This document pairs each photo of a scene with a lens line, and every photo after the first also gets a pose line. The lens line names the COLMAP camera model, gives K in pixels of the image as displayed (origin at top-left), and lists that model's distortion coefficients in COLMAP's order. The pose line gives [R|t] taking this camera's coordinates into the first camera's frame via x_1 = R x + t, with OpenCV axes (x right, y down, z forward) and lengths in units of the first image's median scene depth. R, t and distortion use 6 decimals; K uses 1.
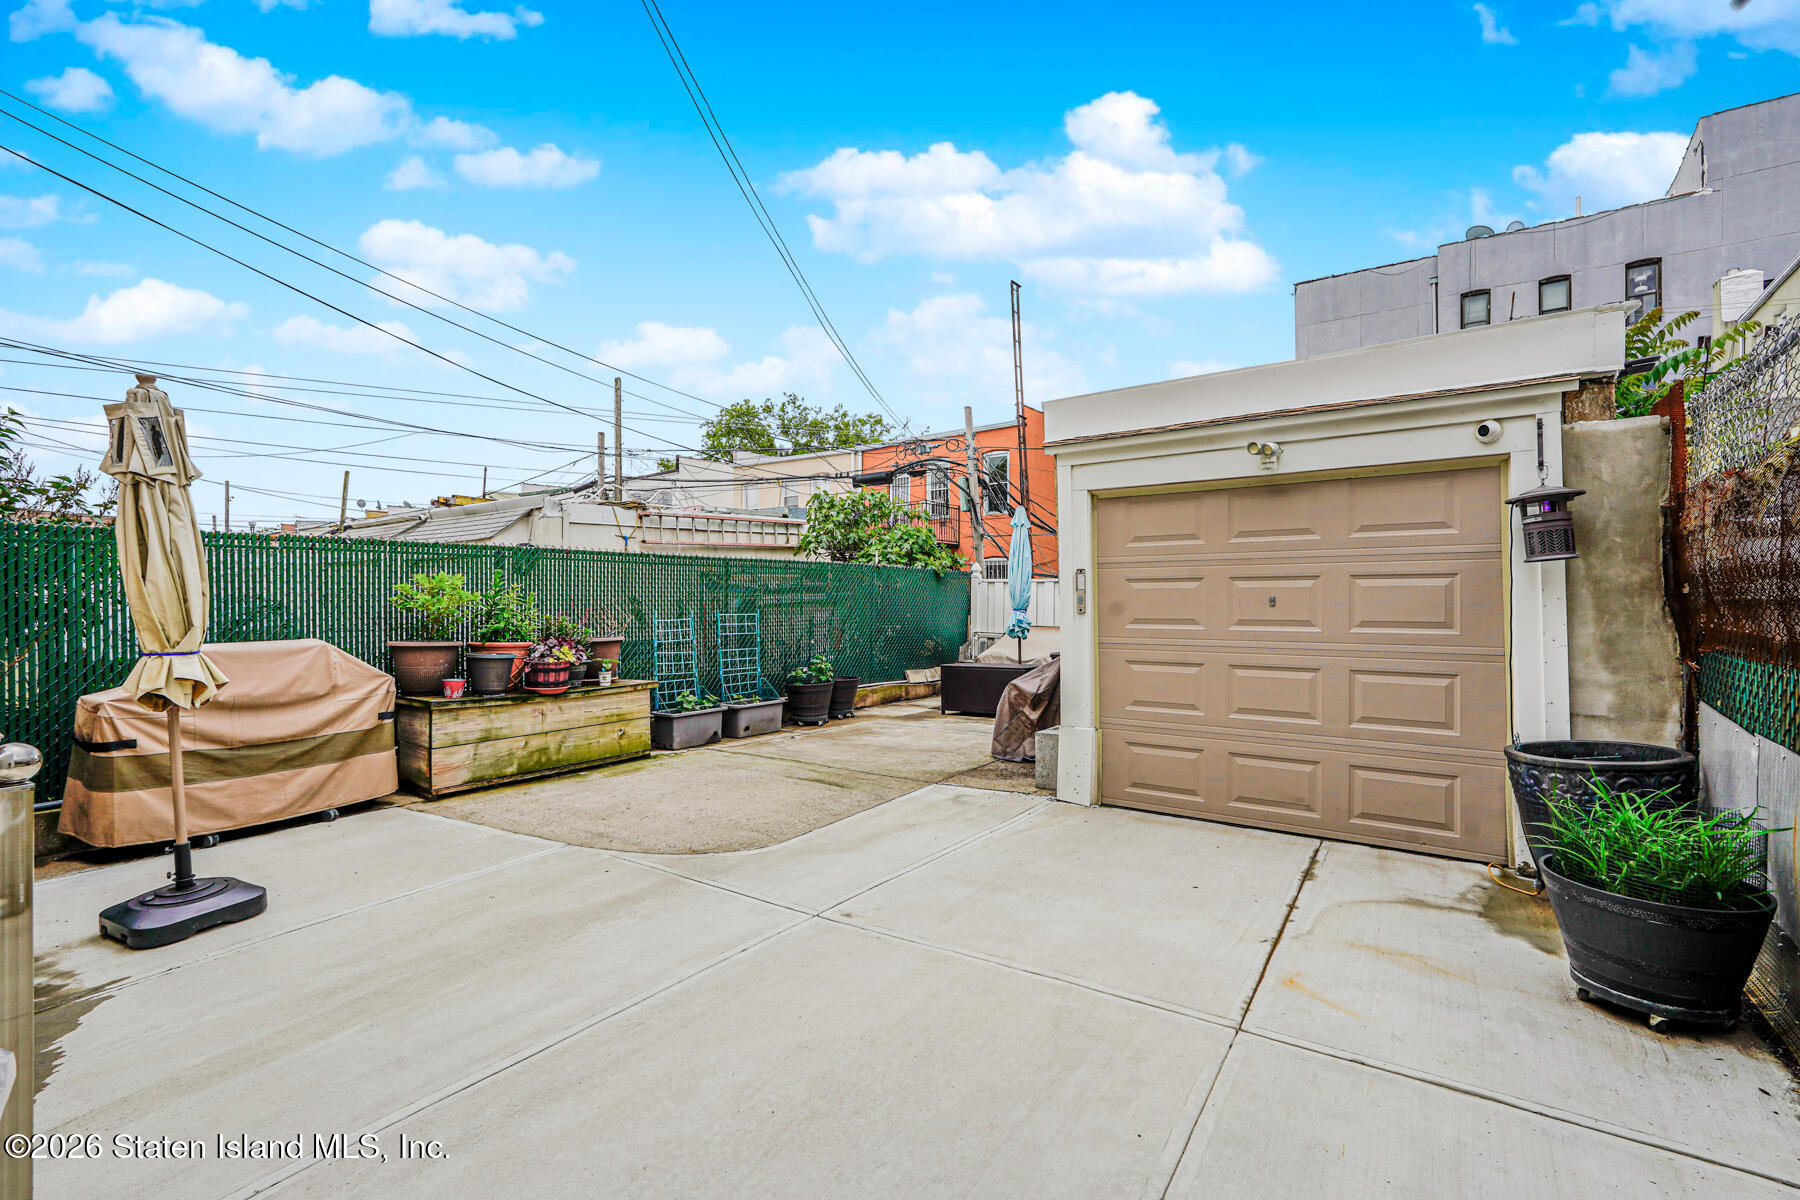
lens RADIAL K [[789.5, 0, 899.7], [0, 789.5, 602.1], [0, 0, 1]] dist [-0.015980, 0.006375]
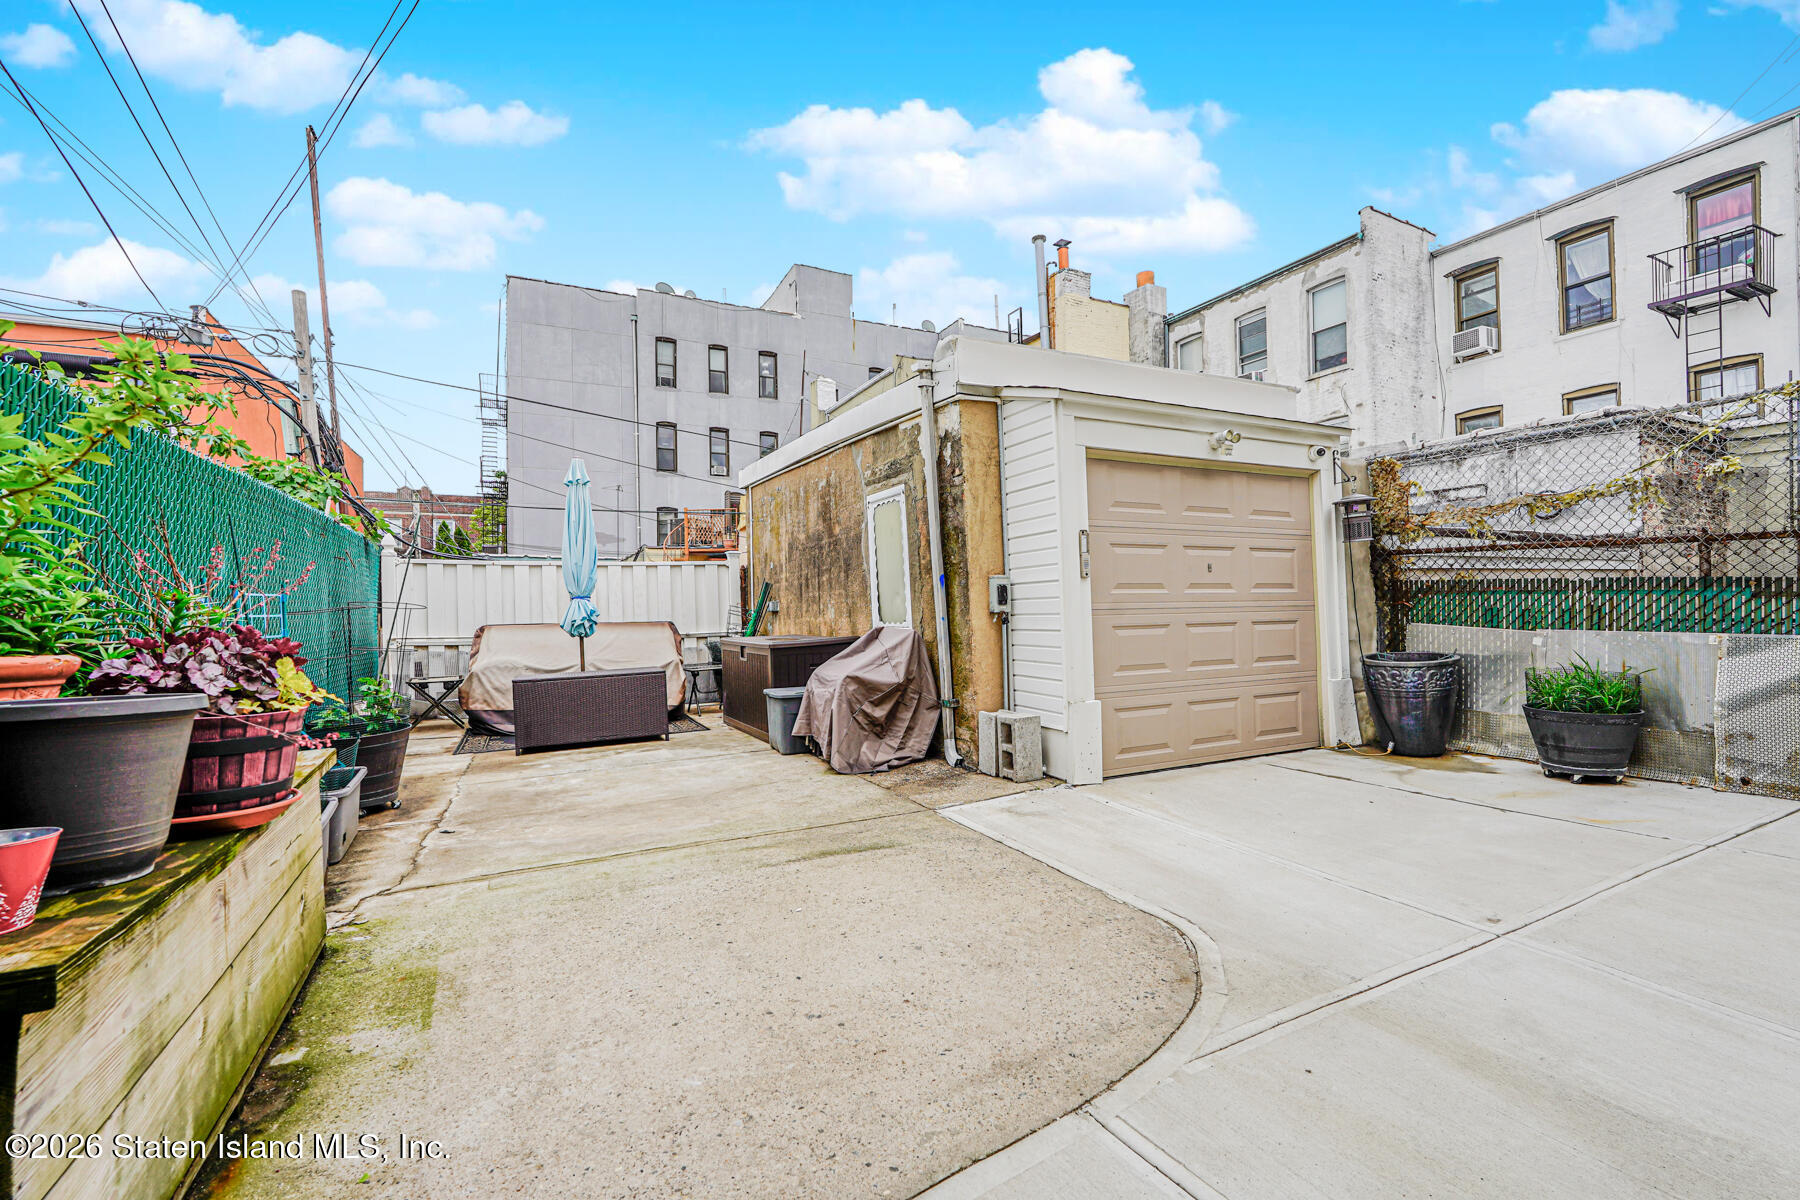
lens RADIAL K [[789.5, 0, 899.0], [0, 789.5, 603.0], [0, 0, 1]] dist [-0.015980, 0.006375]
pose [[0.465913, -0.001351, 0.884830, -0.743233], [0.014455, 0.999877, -0.006085, 0.049775], [-0.884713, 0.015625, 0.465875, 0.817893]]
